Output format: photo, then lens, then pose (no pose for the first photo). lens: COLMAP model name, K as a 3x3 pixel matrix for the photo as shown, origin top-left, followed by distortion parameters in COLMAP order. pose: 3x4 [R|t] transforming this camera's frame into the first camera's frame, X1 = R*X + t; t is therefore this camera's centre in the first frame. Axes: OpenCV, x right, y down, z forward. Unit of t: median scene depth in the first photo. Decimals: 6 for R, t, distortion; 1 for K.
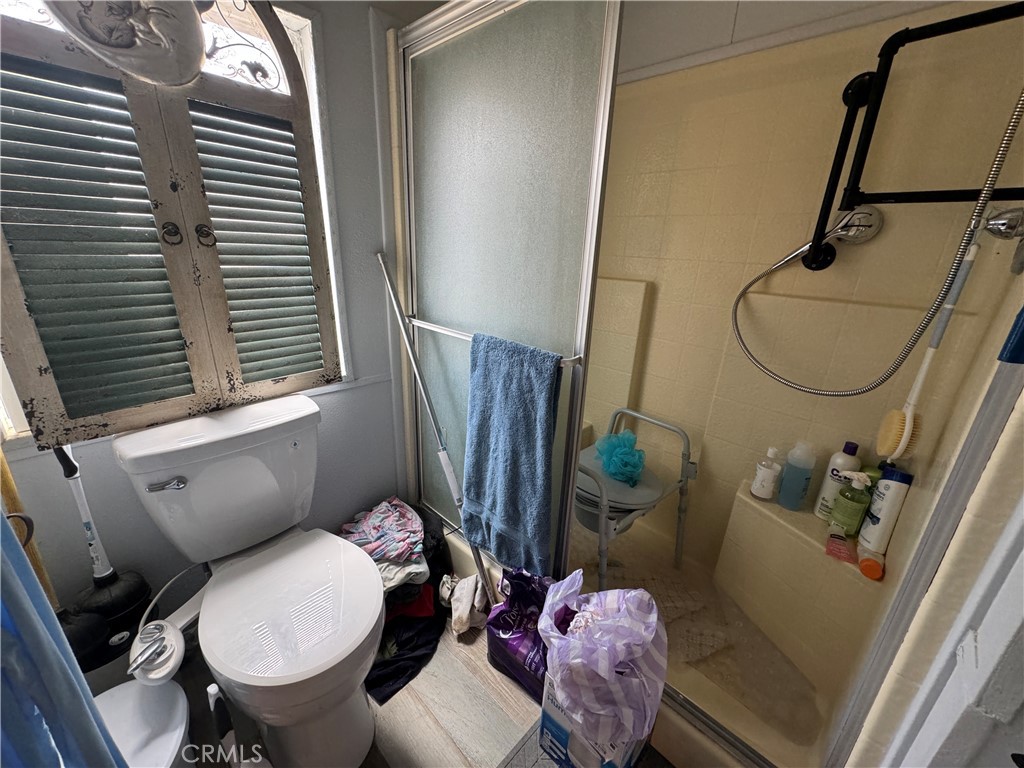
lens RADIAL K [[406.3, 0, 512.0], [0, 406.3, 384.0], [0, 0, 1]] dist [-0.001353, 0.000365]
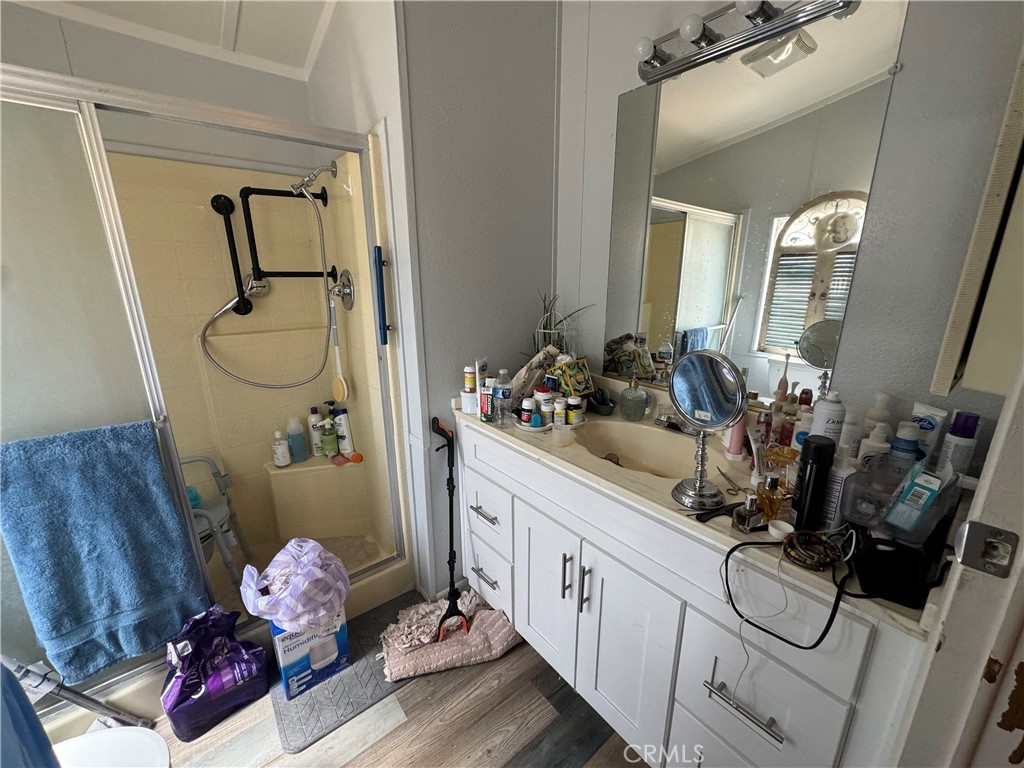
lens RADIAL K [[406.3, 0, 512.0], [0, 406.3, 384.0], [0, 0, 1]] dist [-0.001353, 0.000365]
pose [[0.116527, -0.295512, 0.948206, -0.711426], [0.333825, 0.910819, 0.242835, -0.087925], [-0.935405, 0.288238, 0.204784, -0.190828]]
